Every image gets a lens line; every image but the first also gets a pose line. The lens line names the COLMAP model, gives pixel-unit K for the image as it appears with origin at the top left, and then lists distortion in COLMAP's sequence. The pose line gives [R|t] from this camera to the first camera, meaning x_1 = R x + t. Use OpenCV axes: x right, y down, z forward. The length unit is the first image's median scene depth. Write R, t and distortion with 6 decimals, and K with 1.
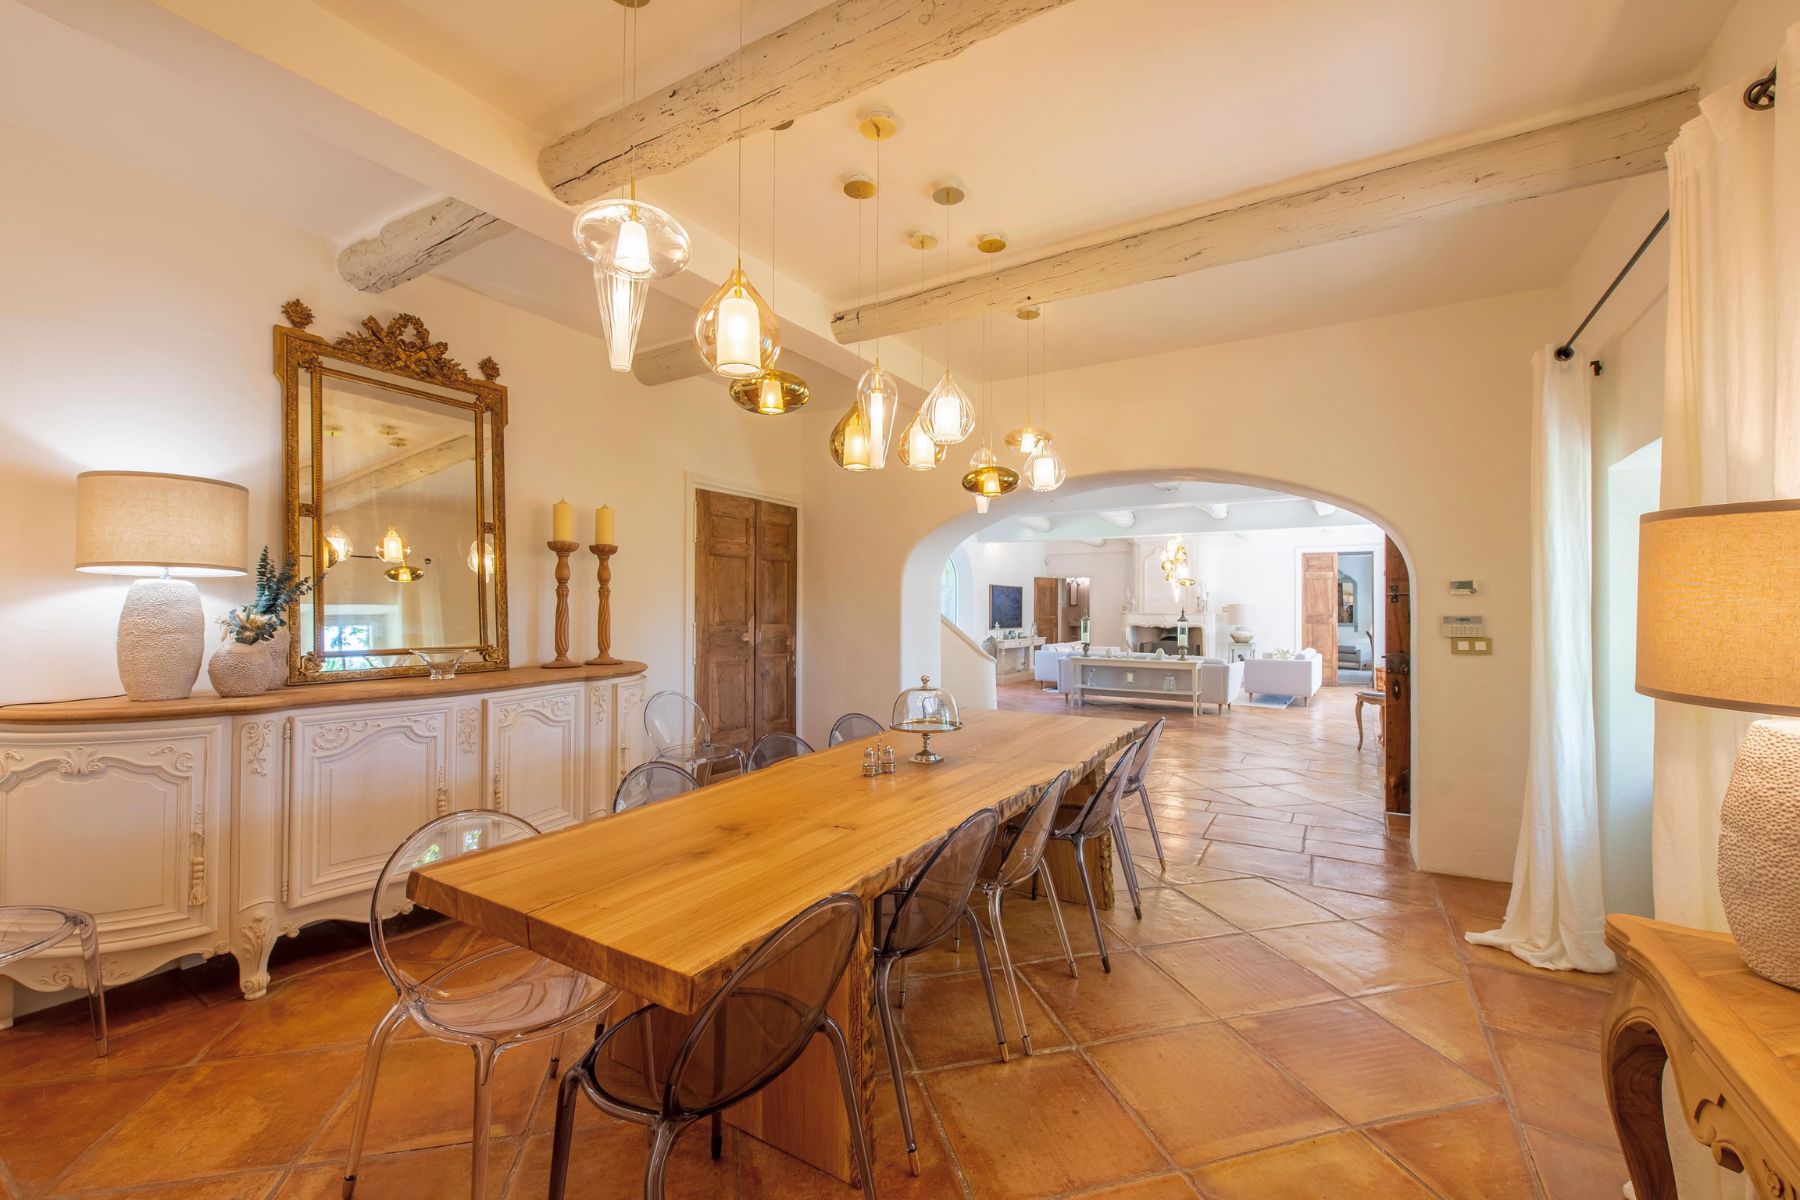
lens RADIAL K [[740.9, 0, 900.0], [0, 740.9, 600.0], [0, 0, 1]] dist [0.000025, -0.000083]
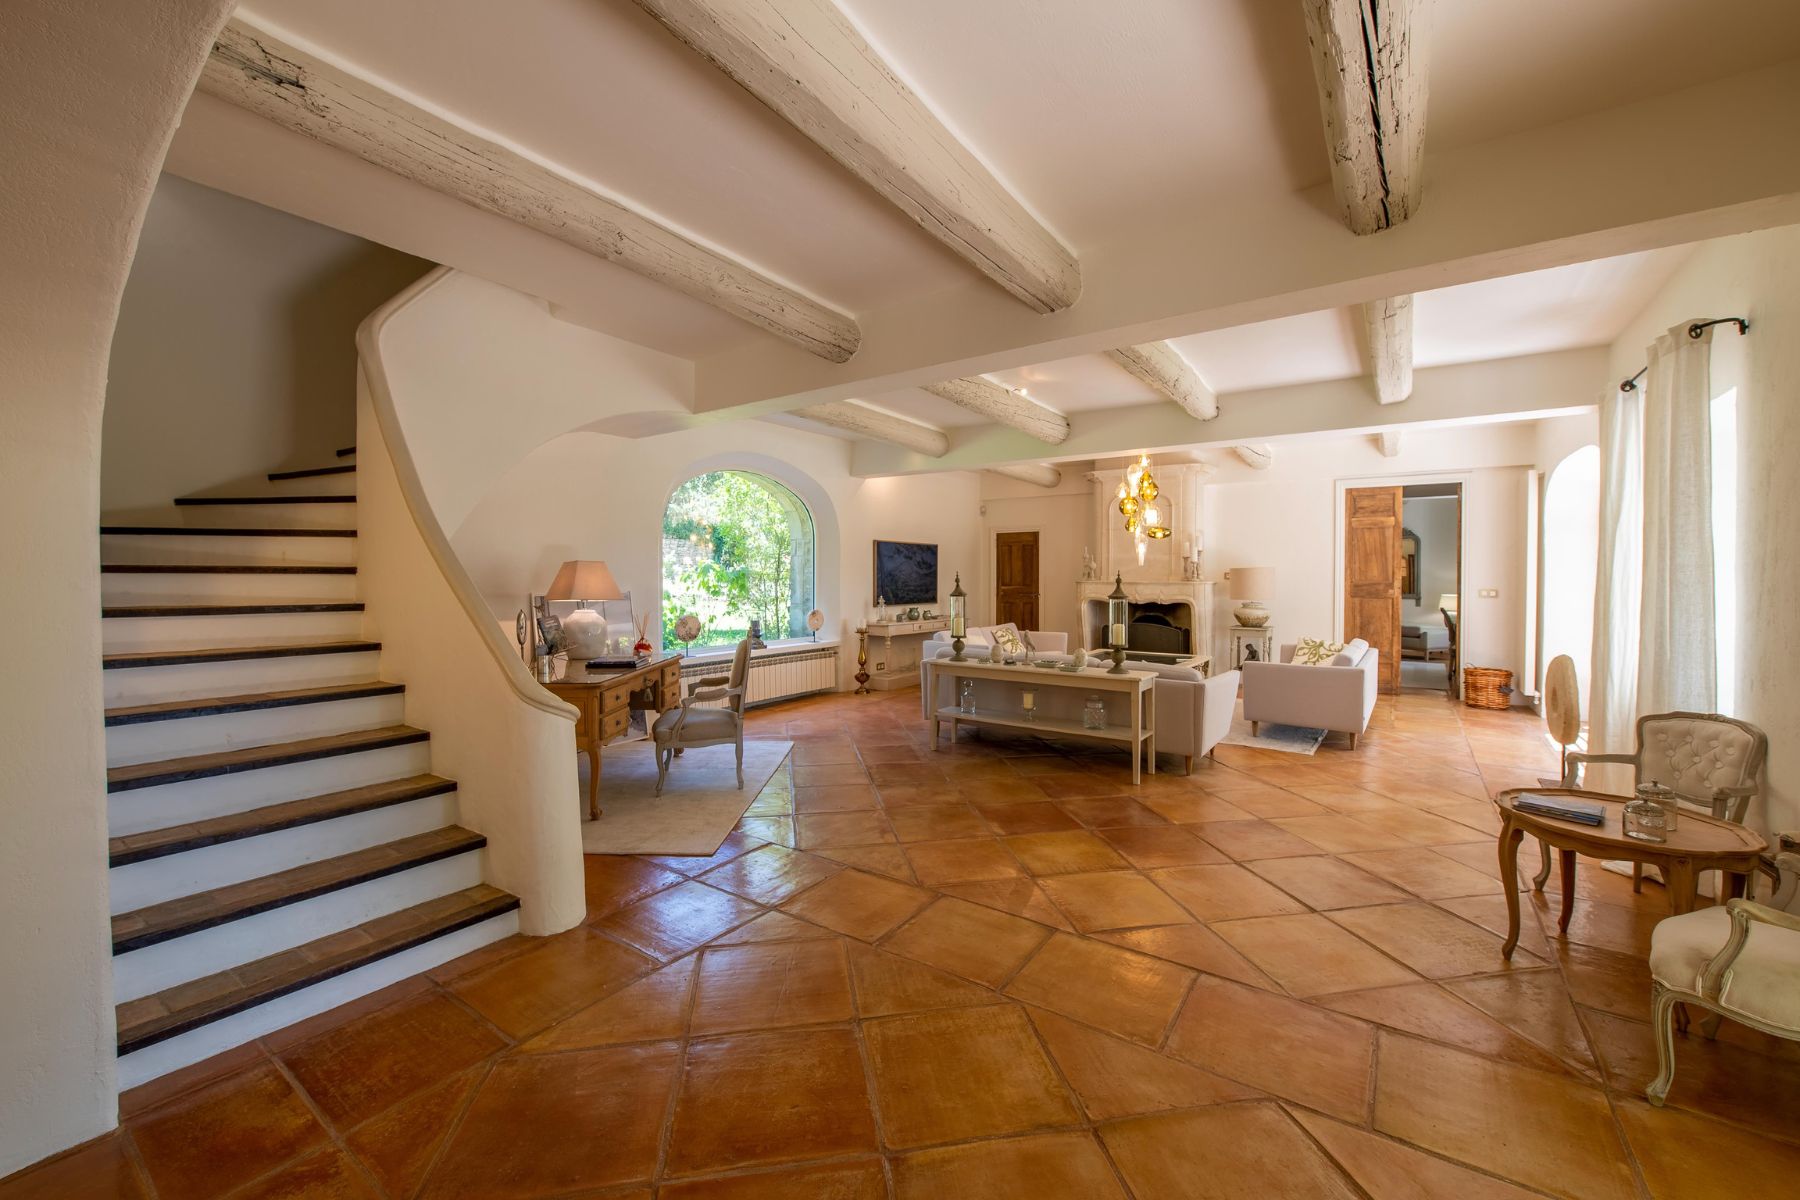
lens RADIAL K [[709.2, 0, 925.6], [0, 709.2, 592.7], [0, 0, 1]] dist [-0.000048, -0.002987]
pose [[0.999432, -0.004114, -0.033457, 0.195256], [0.005253, 0.999407, 0.034032, 0.004773], [0.033298, -0.034188, 0.998861, 0.365359]]
